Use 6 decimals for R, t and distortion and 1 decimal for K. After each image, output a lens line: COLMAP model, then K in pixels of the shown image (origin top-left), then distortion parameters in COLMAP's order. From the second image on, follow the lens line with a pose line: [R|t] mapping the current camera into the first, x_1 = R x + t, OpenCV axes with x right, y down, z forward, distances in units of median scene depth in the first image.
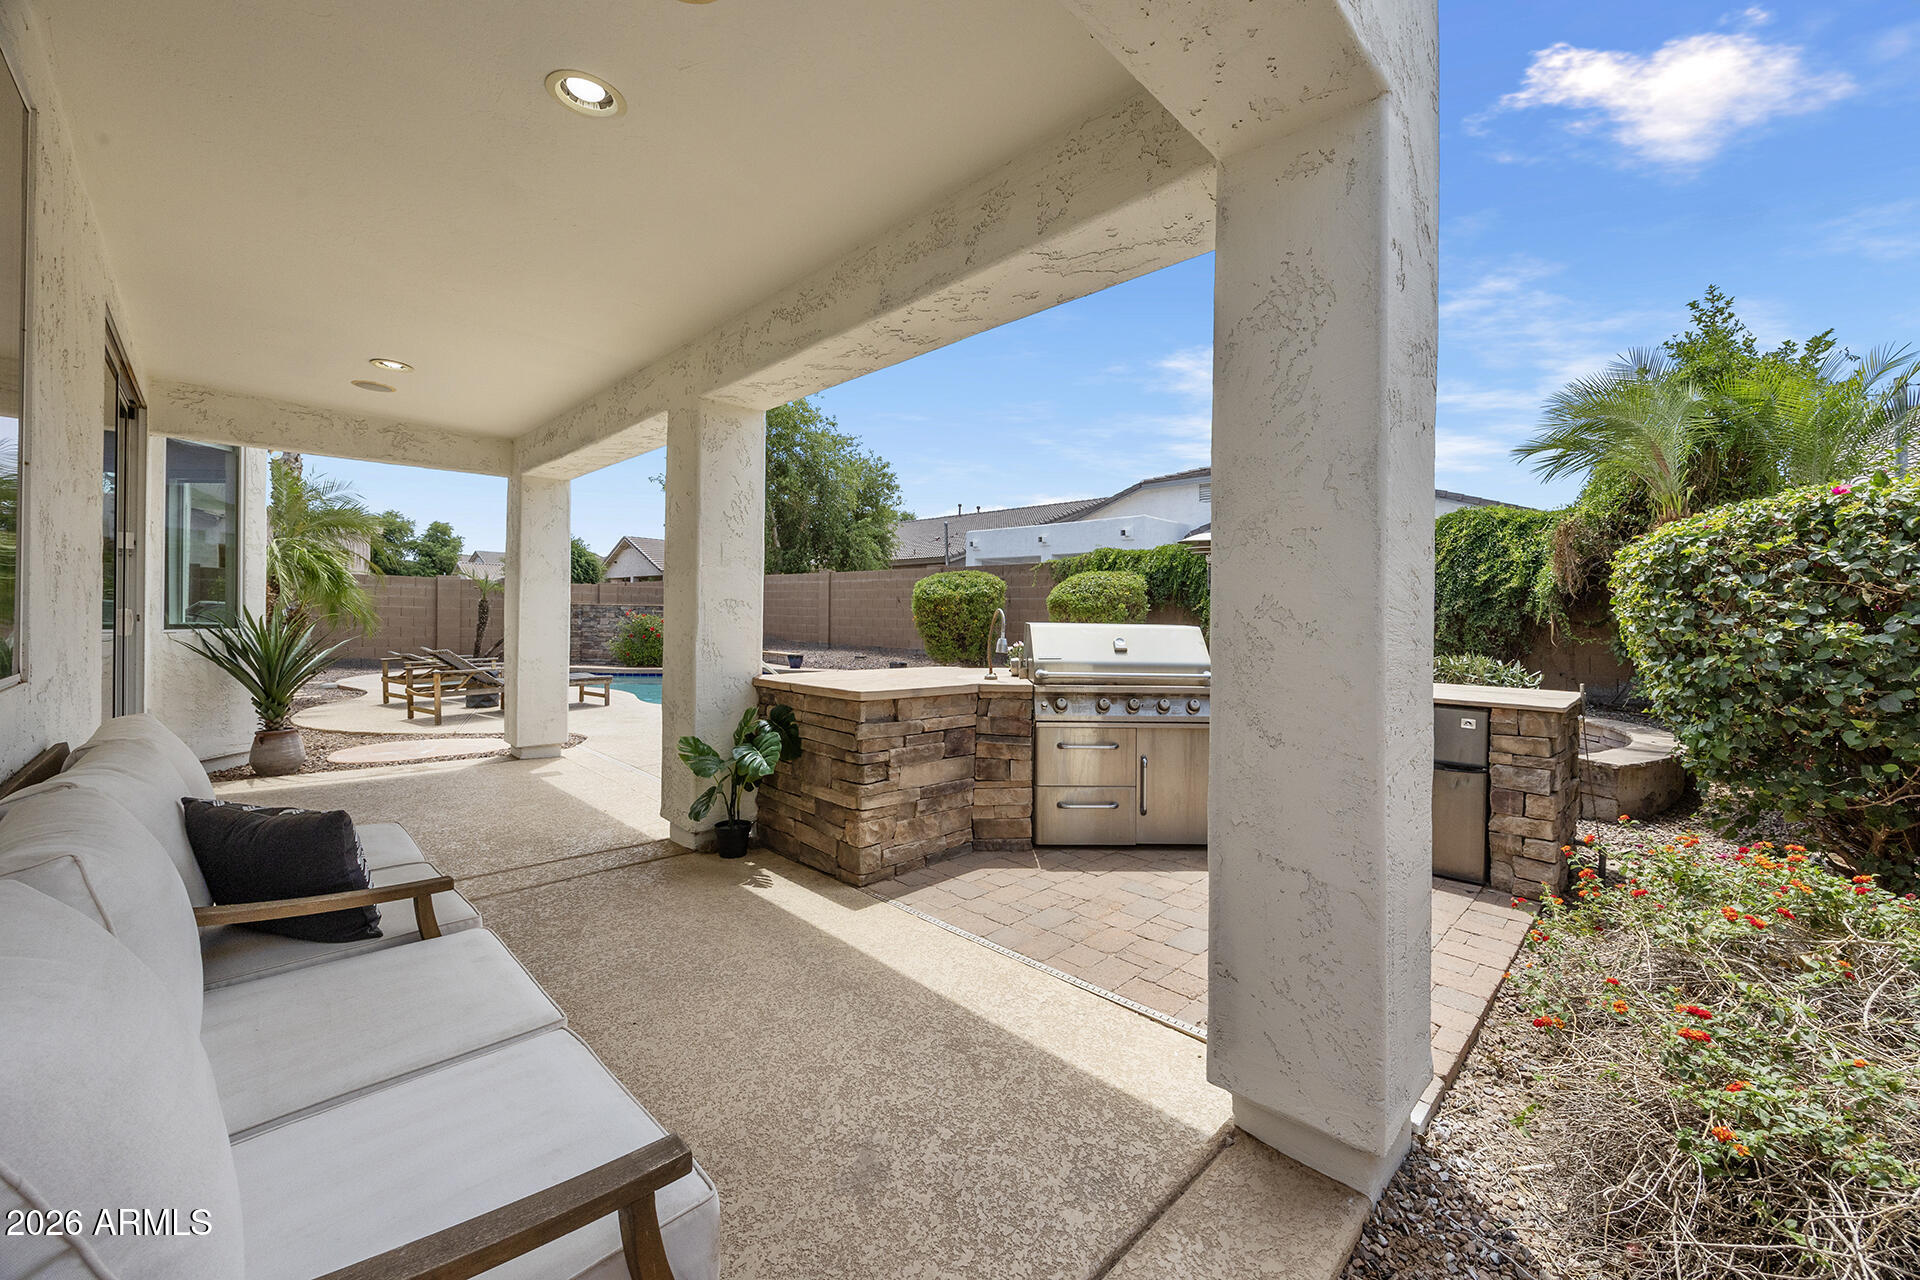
lens RADIAL K [[742.9, 0, 921.9], [0, 742.9, 593.5], [0, 0, 1]] dist [-0.006273, -0.000042]
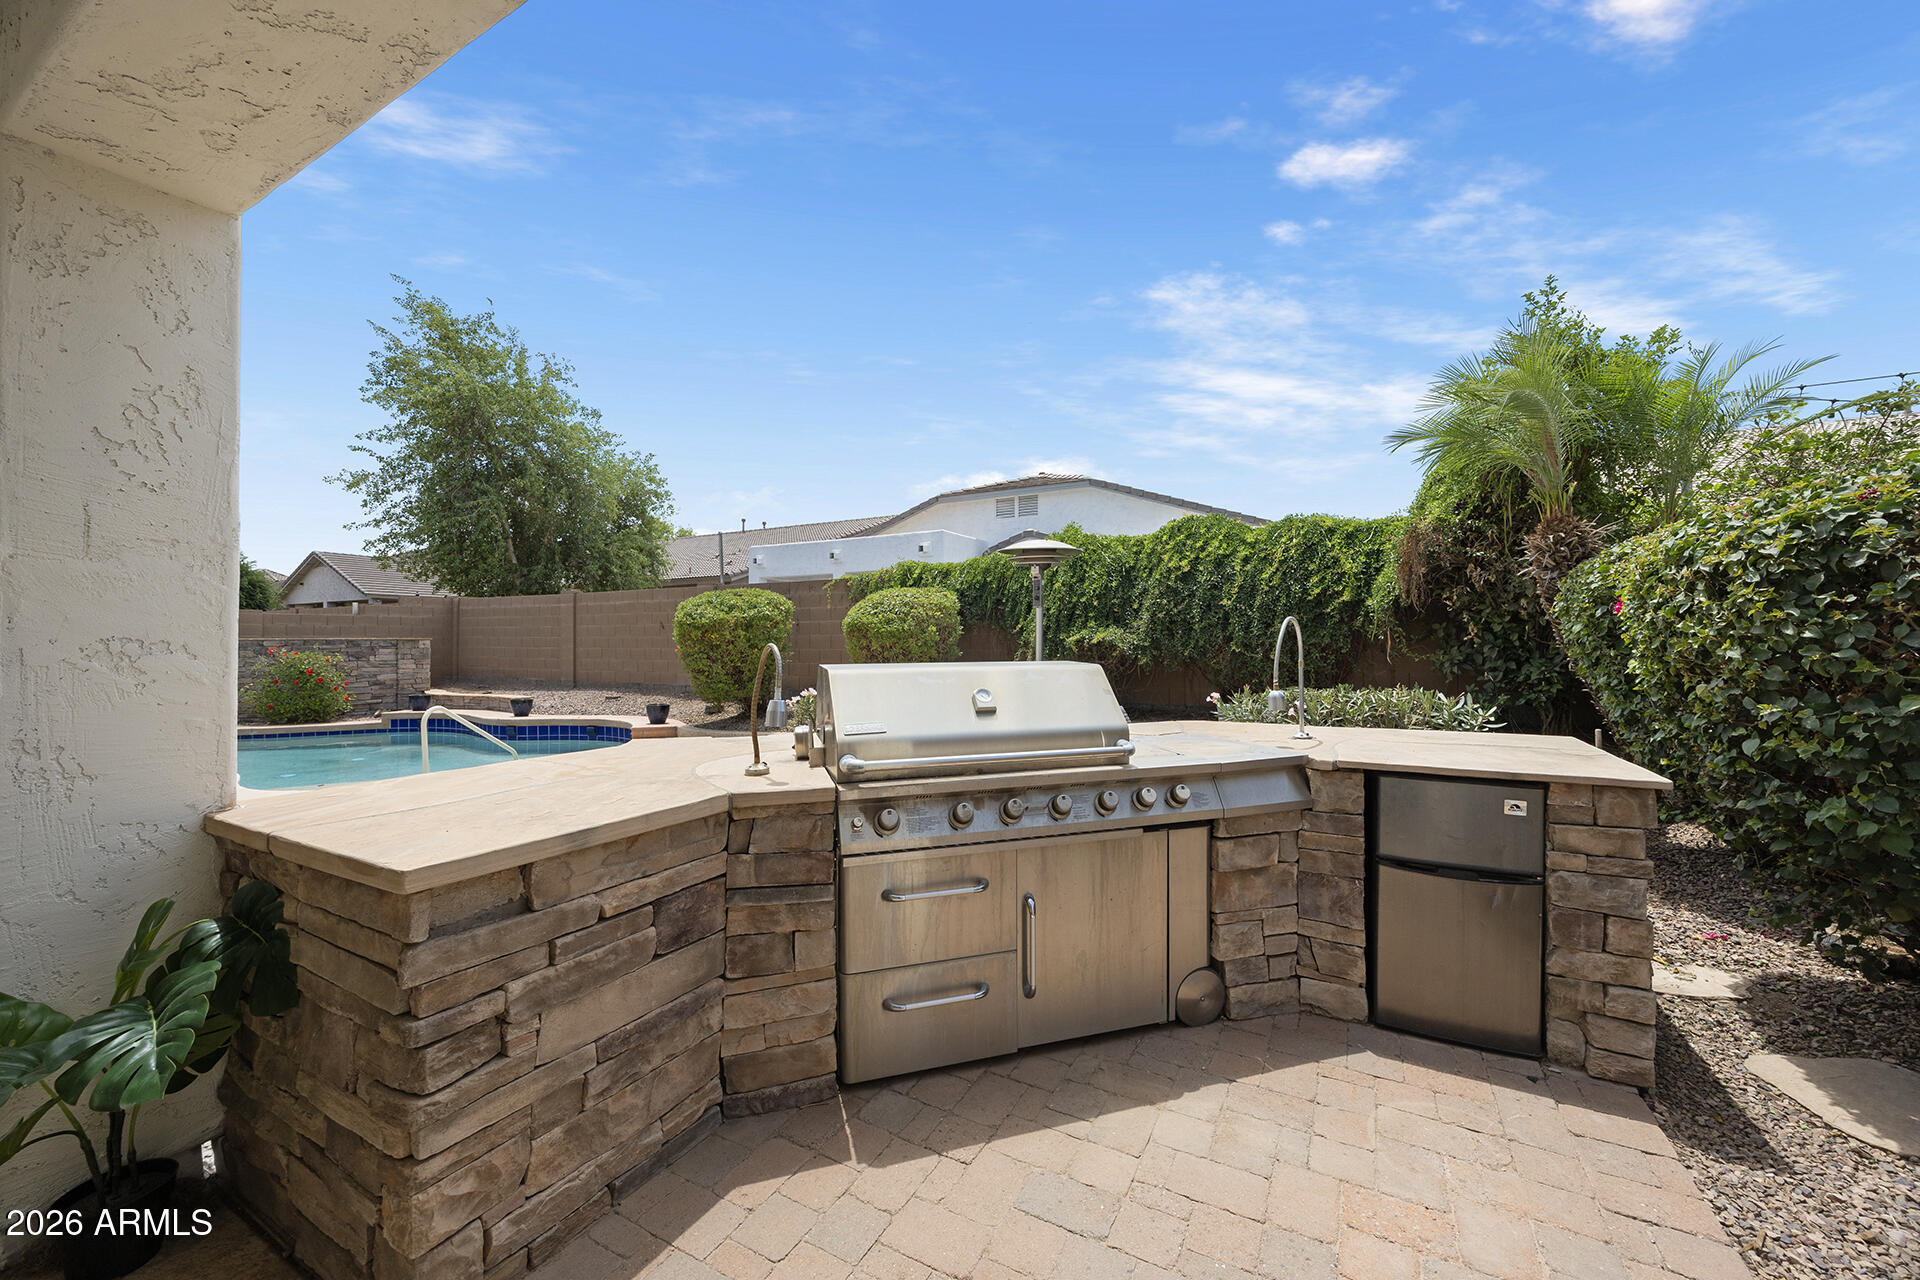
lens RADIAL K [[742.9, 0, 921.9], [0, 742.9, 593.5], [0, 0, 1]] dist [-0.006273, -0.000042]
pose [[0.960904, -0.006529, 0.276806, 0.061907], [0.014815, 0.999502, -0.027853, 0.000610], [-0.276487, 0.030865, 0.960522, 0.462927]]
